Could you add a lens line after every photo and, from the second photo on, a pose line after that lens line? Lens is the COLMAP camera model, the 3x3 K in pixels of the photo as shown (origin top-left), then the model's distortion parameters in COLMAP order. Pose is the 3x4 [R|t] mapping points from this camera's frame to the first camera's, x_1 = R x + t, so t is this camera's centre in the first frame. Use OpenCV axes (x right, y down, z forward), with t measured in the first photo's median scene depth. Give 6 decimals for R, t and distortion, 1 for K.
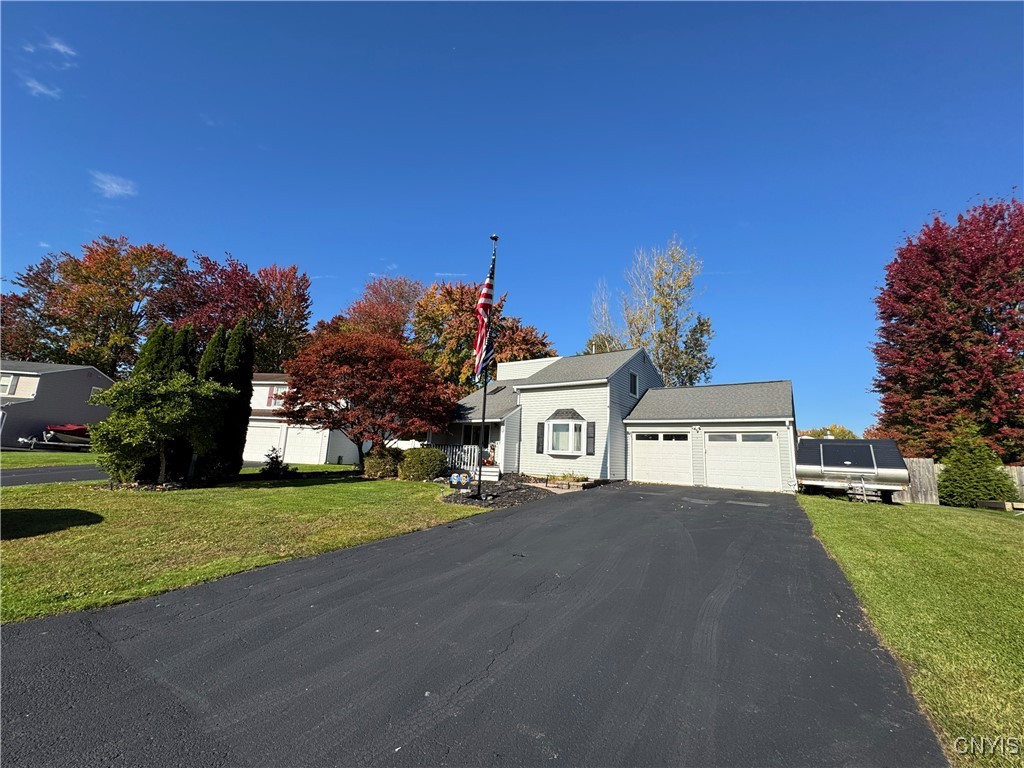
lens RADIAL K [[407.3, 0, 514.7], [0, 407.3, 383.9], [0, 0, 1]] dist [-0.001037, -0.000067]
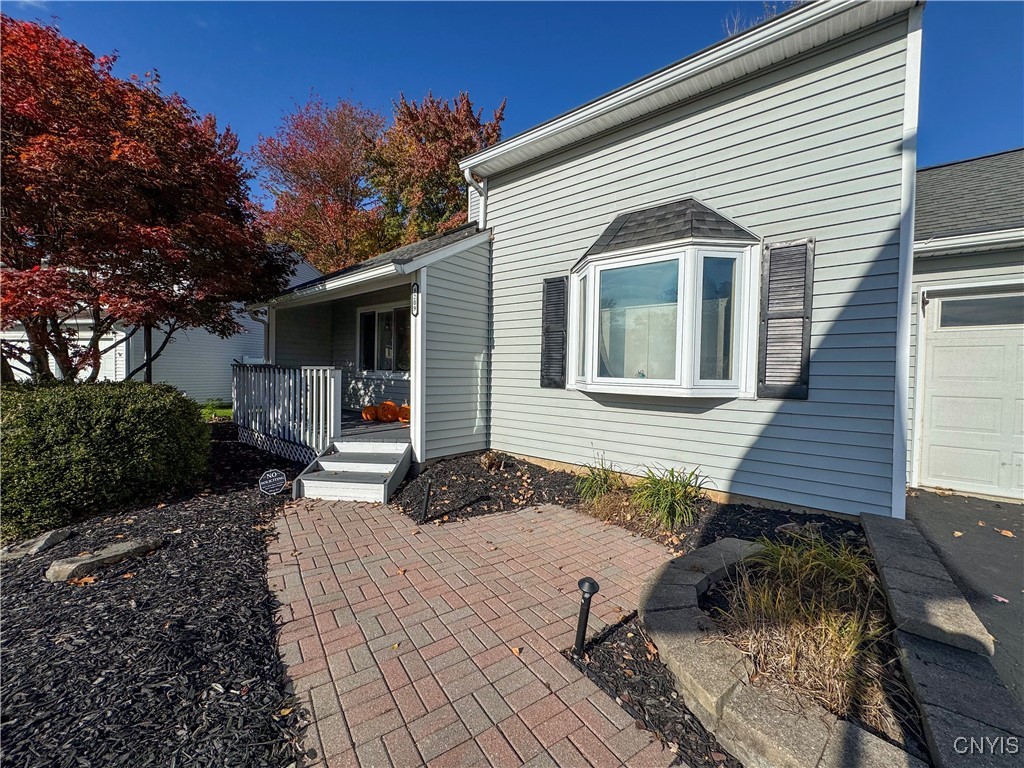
lens RADIAL K [[406.9, 0, 513.2], [0, 406.9, 382.2], [0, 0, 1]] dist [-0.002984, -0.000368]
pose [[0.996979, -0.026161, -0.073137, 0.054229], [0.040614, 0.978181, 0.203746, 0.106813], [0.066211, -0.206101, 0.976288, 0.711908]]
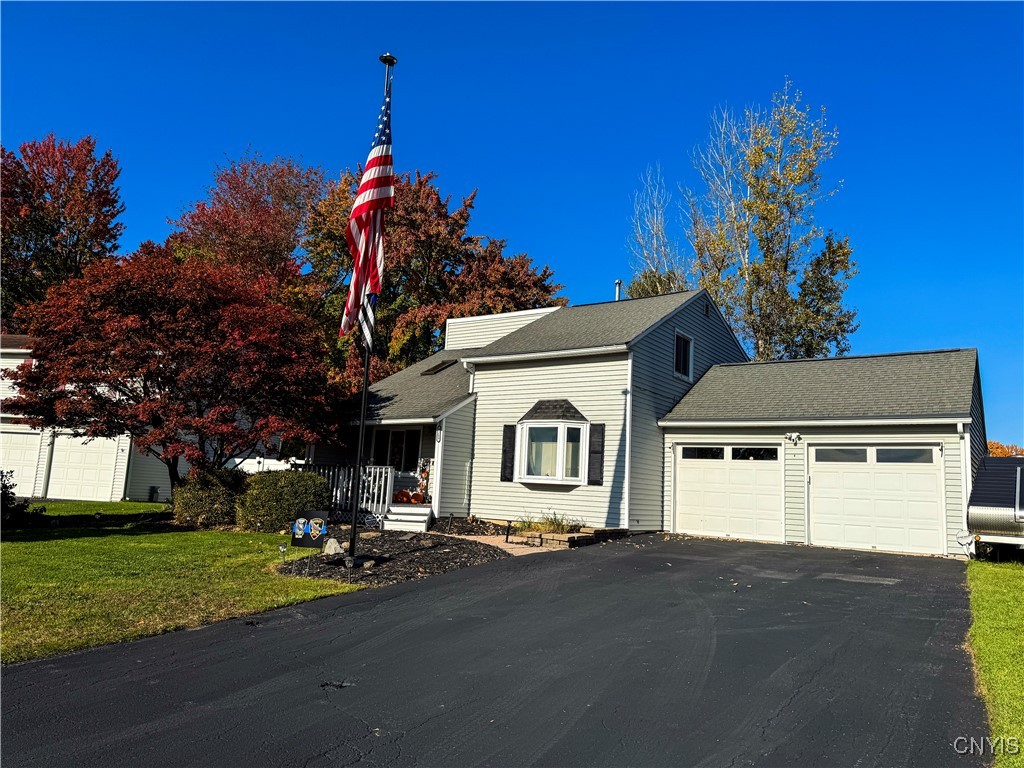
lens RADIAL K [[712.3, 0, 513.3], [0, 712.3, 390.7], [0, 0, 1]] dist [0.131935, -0.197922]
pose [[0.999976, 0.006059, 0.003292, 0.065925], [-0.006187, 0.999168, 0.040300, 0.010343], [-0.003045, -0.040320, 0.999182, 0.045522]]
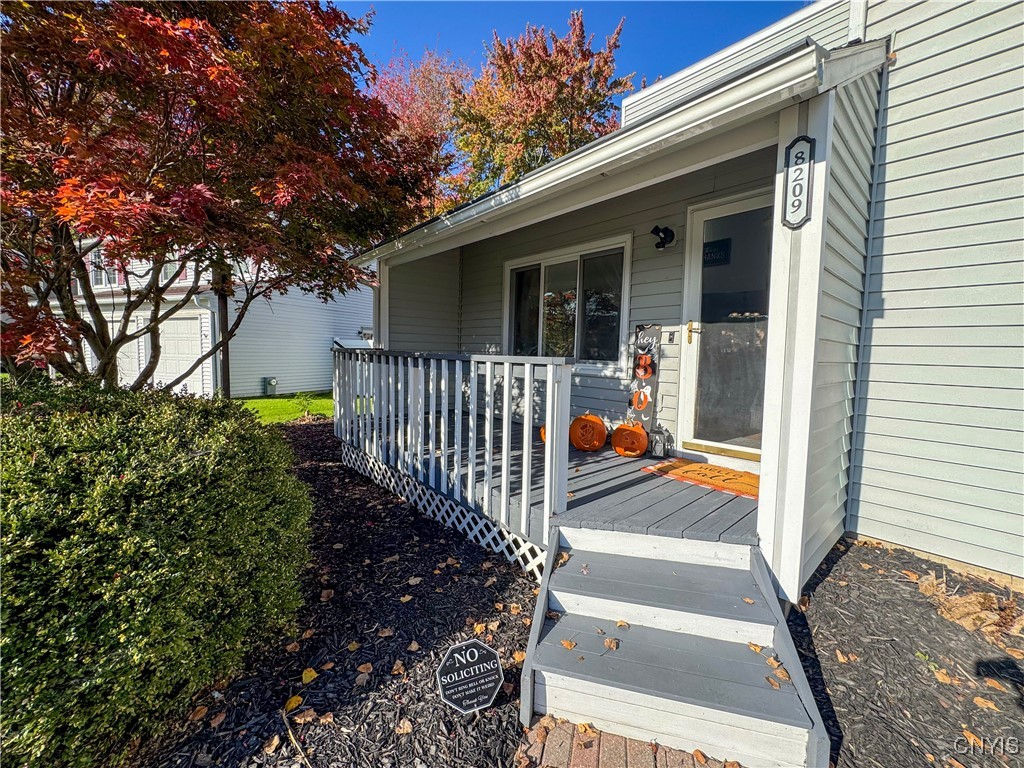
lens RADIAL K [[406.9, 0, 513.2], [0, 406.9, 382.2], [0, 0, 1]] dist [-0.002984, -0.000368]
pose [[0.973072, -0.009767, -0.230295, -0.074408], [0.066717, 0.968270, 0.240836, 0.124632], [0.220636, -0.249716, 0.942848, 0.857314]]
